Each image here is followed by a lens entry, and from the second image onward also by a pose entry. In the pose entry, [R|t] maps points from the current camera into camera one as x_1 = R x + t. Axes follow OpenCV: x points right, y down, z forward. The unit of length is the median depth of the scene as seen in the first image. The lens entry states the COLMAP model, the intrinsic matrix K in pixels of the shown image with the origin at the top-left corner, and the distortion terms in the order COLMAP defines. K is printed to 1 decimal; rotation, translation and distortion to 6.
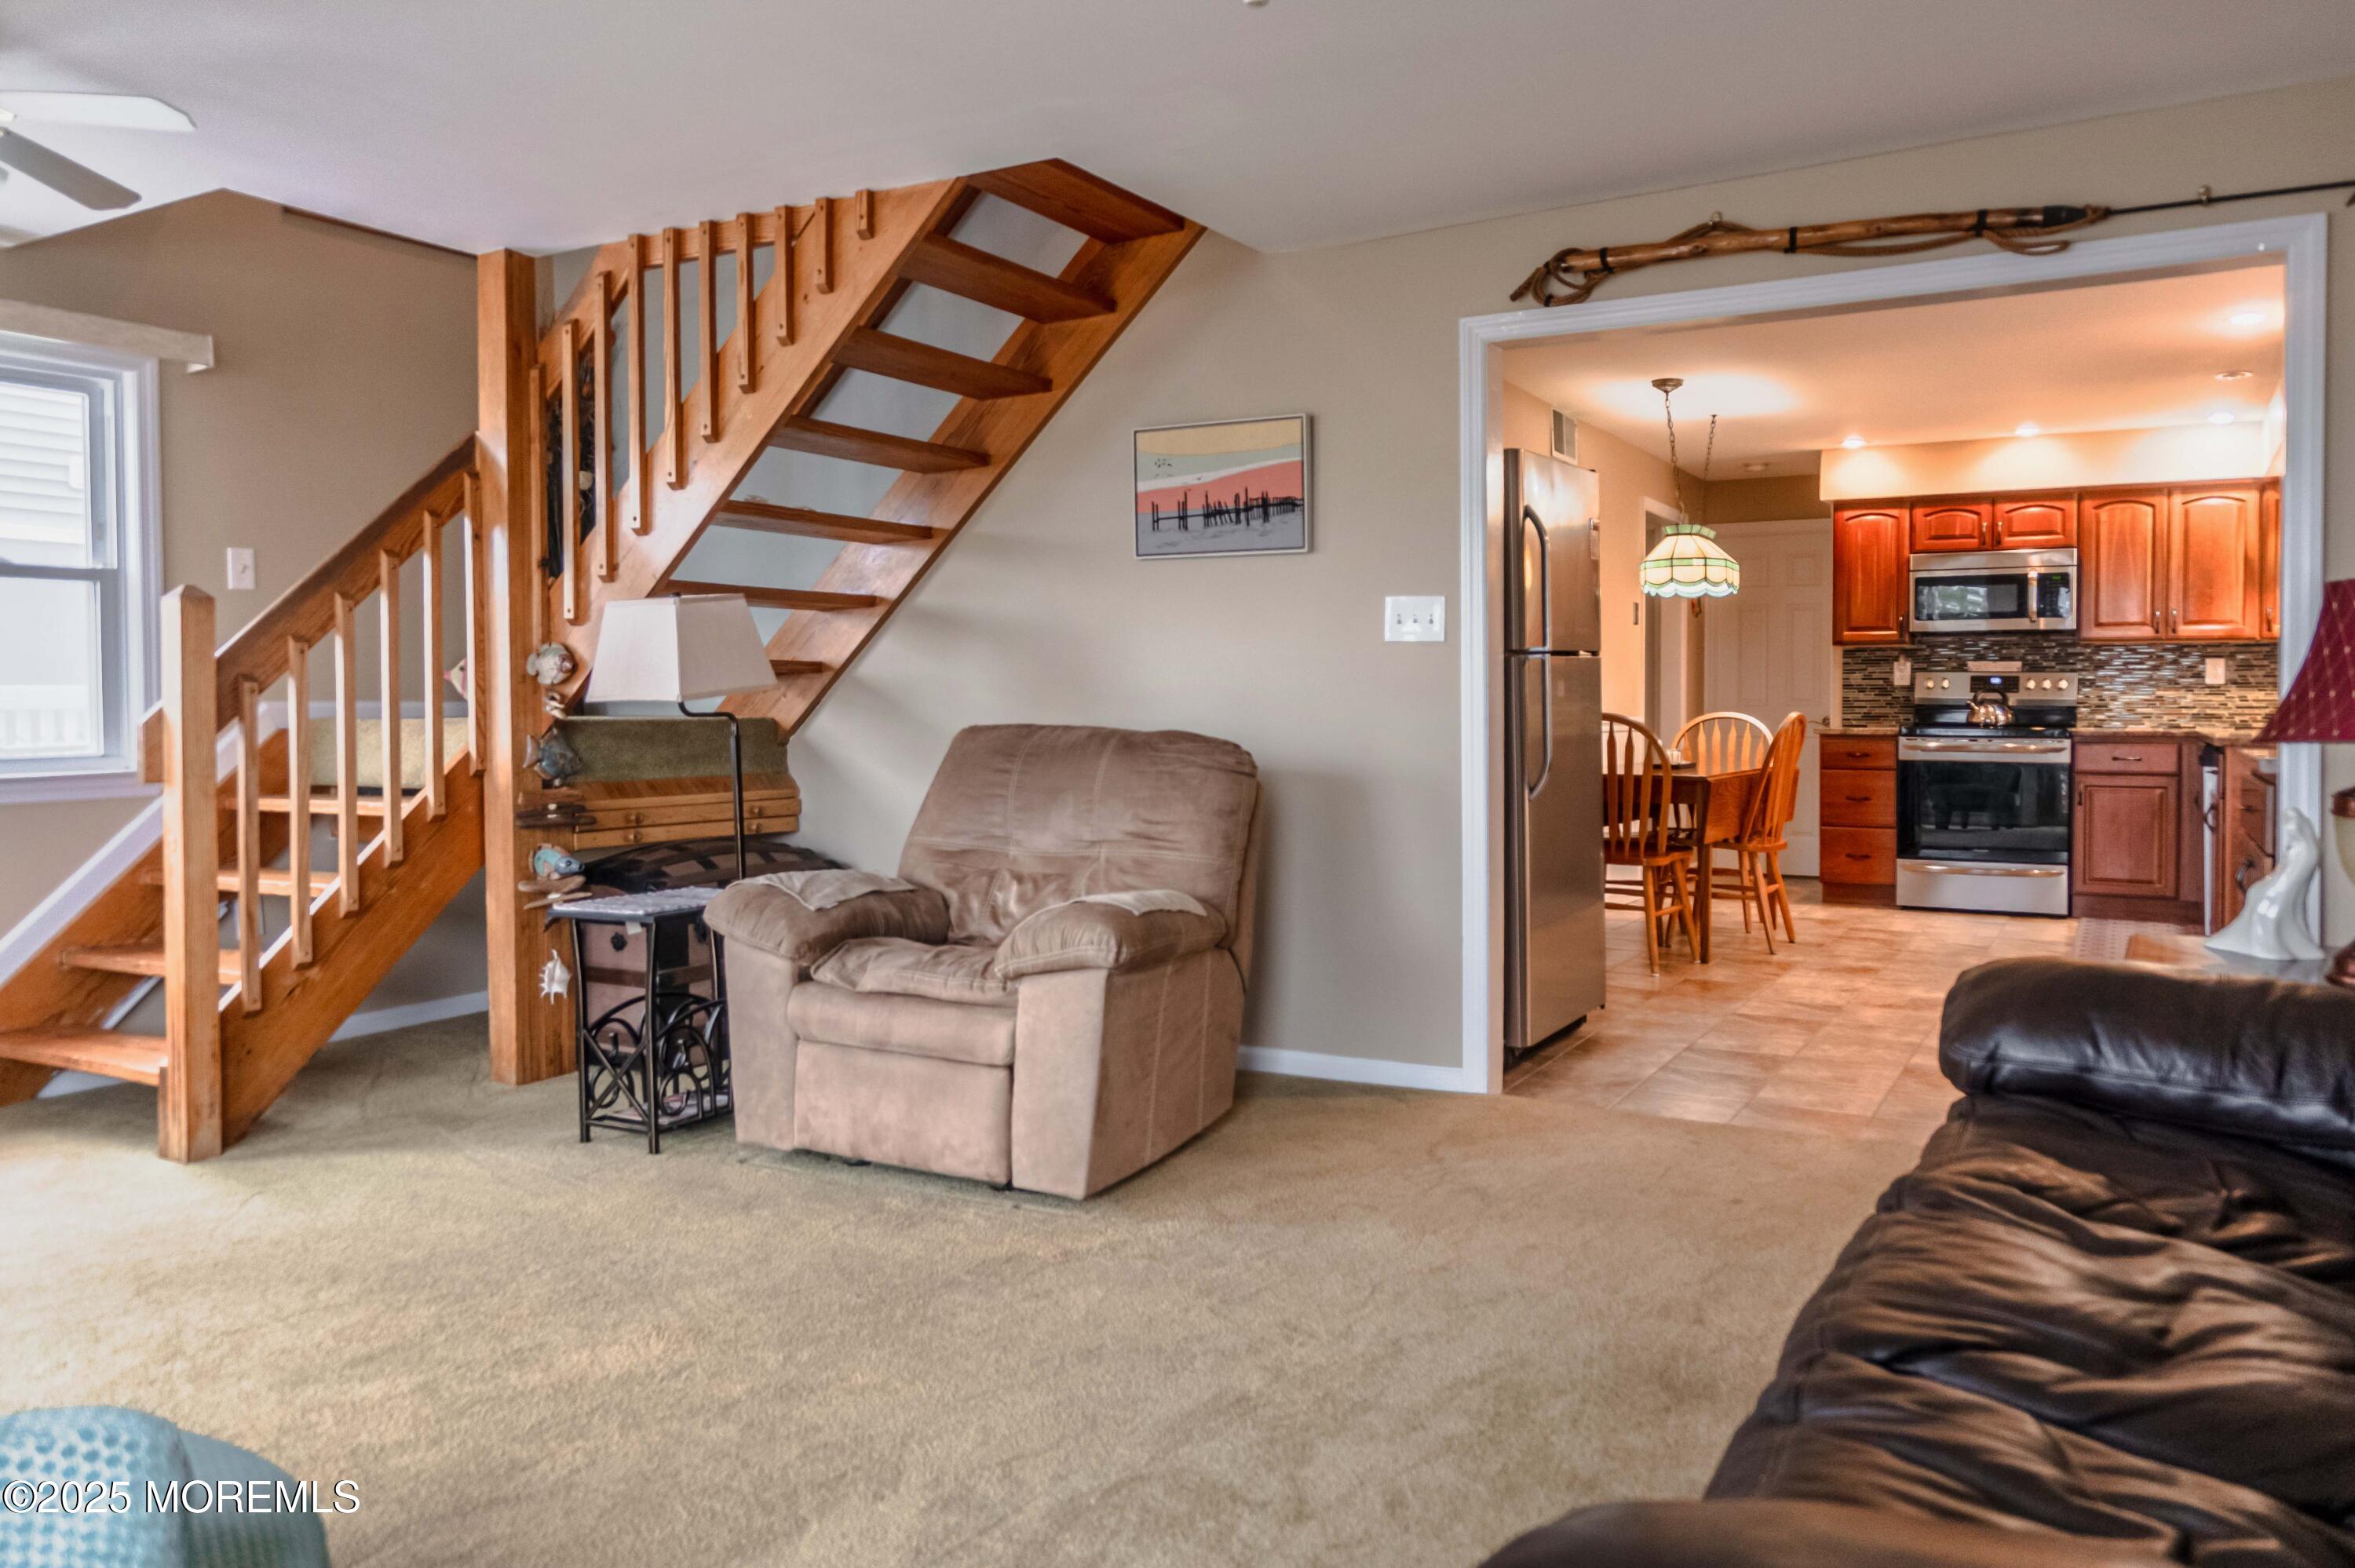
lens RADIAL K [[1619.8, 0, 1203.5], [0, 1619.8, 735.6], [0, 0, 1]] dist [-0.000326, -0.005989]
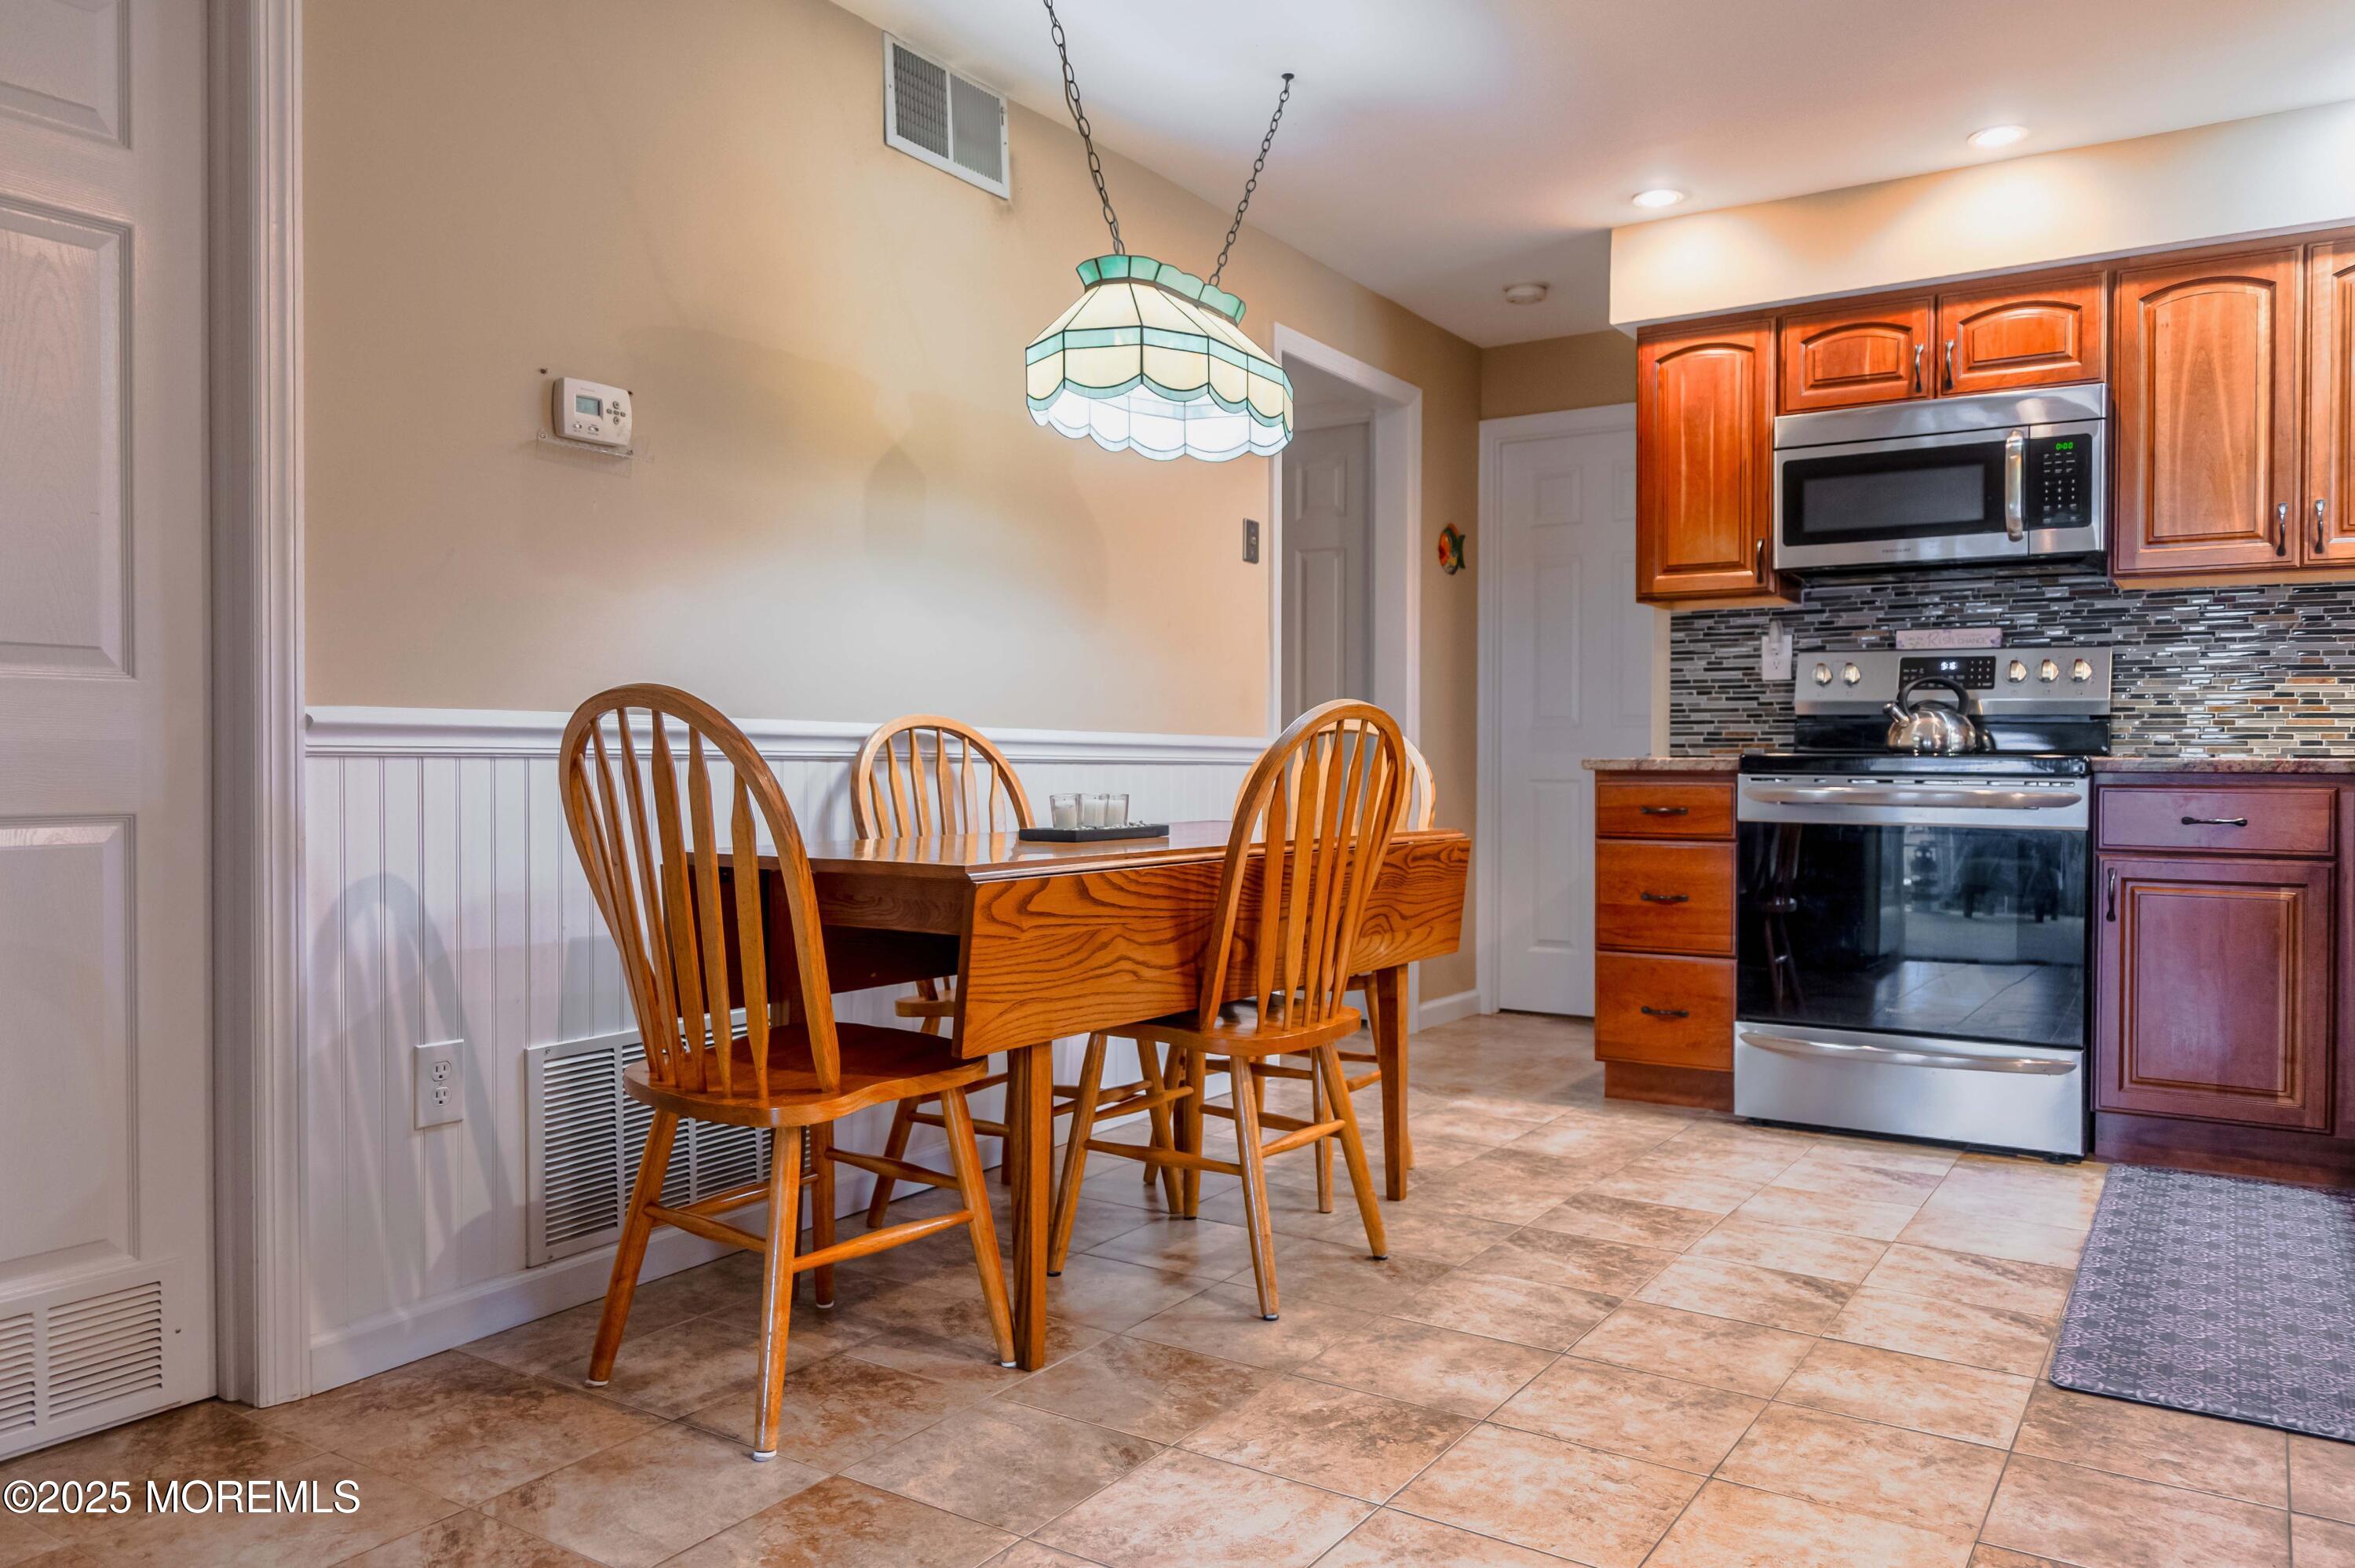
lens RADIAL K [[1619.8, 0, 1179.4], [0, 1619.8, 779.9], [0, 0, 1]] dist [-0.000326, -0.005989]
pose [[0.998168, 0.002741, -0.060435, 0.285968], [-0.003324, 0.999949, -0.009538, 0.007543], [0.060406, 0.009721, 0.998127, 0.490993]]
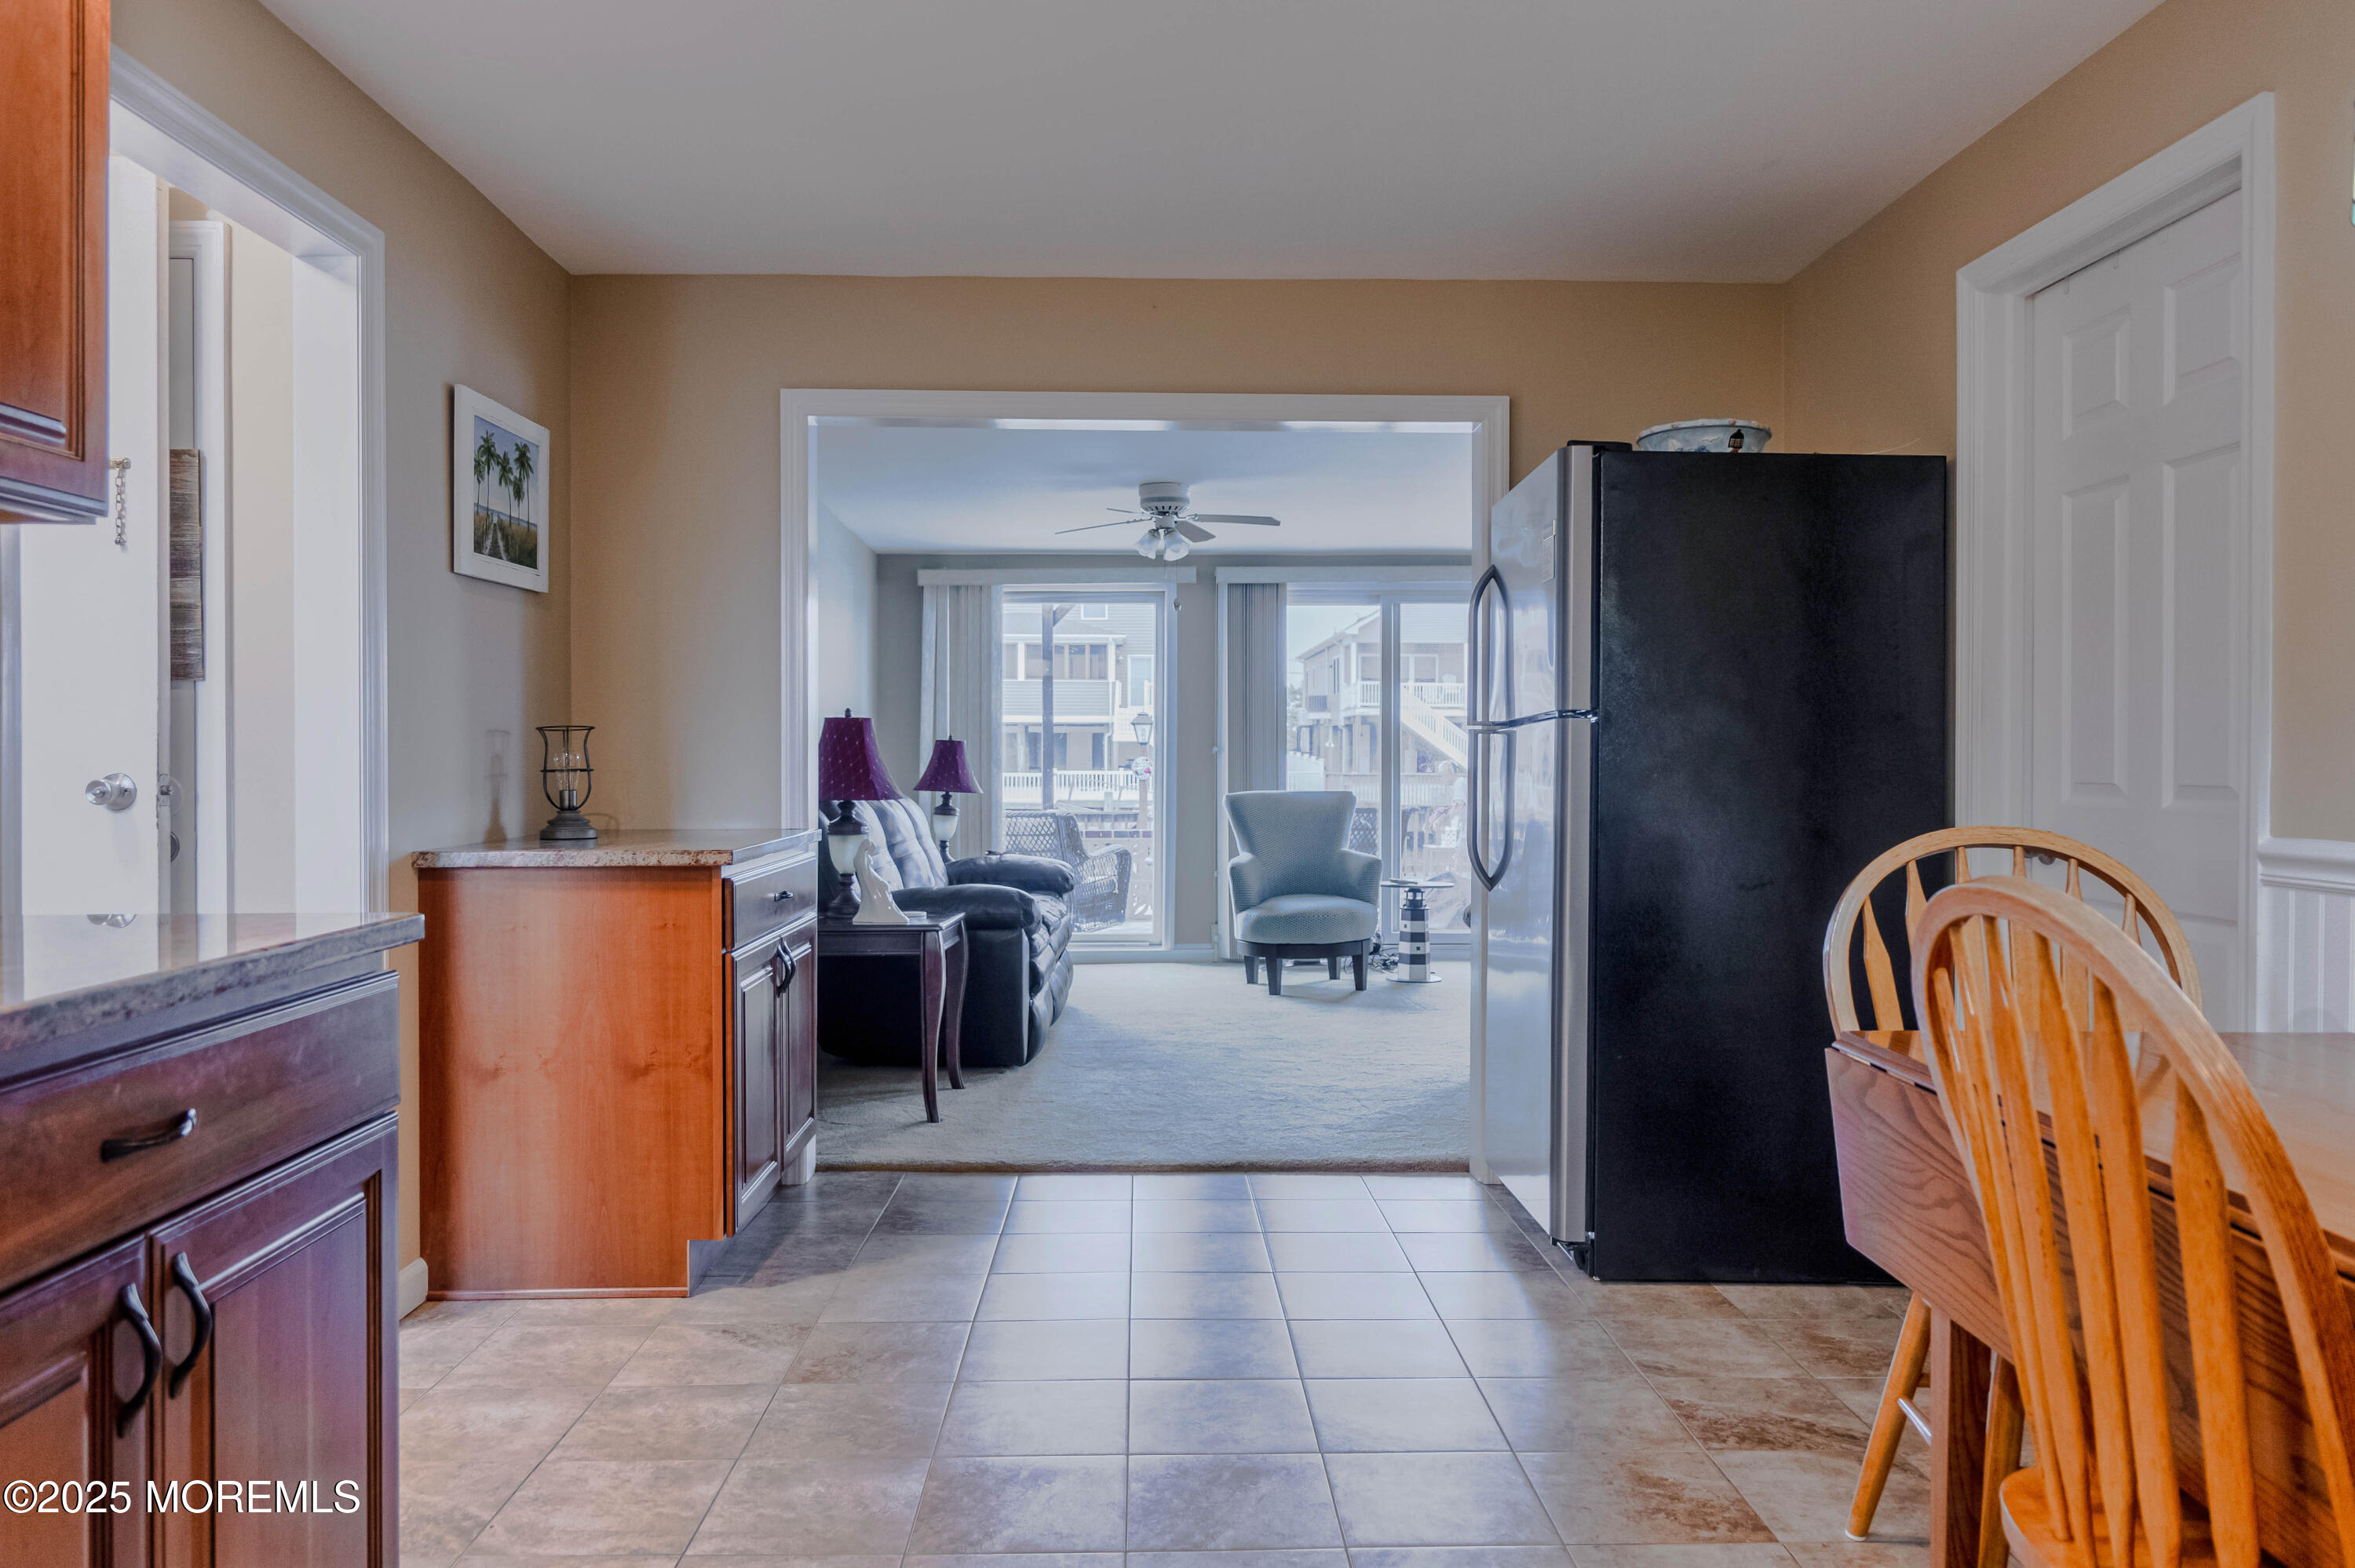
lens RADIAL K [[1619.8, 0, 1178.3], [0, 1619.8, 778.0], [0, 0, 1]] dist [-0.000326, -0.005989]
pose [[-0.853932, 0.003875, -0.520371, 0.414431], [-0.012383, 0.999538, 0.027763, -0.017748], [0.520238, 0.030152, -0.853489, 0.825009]]
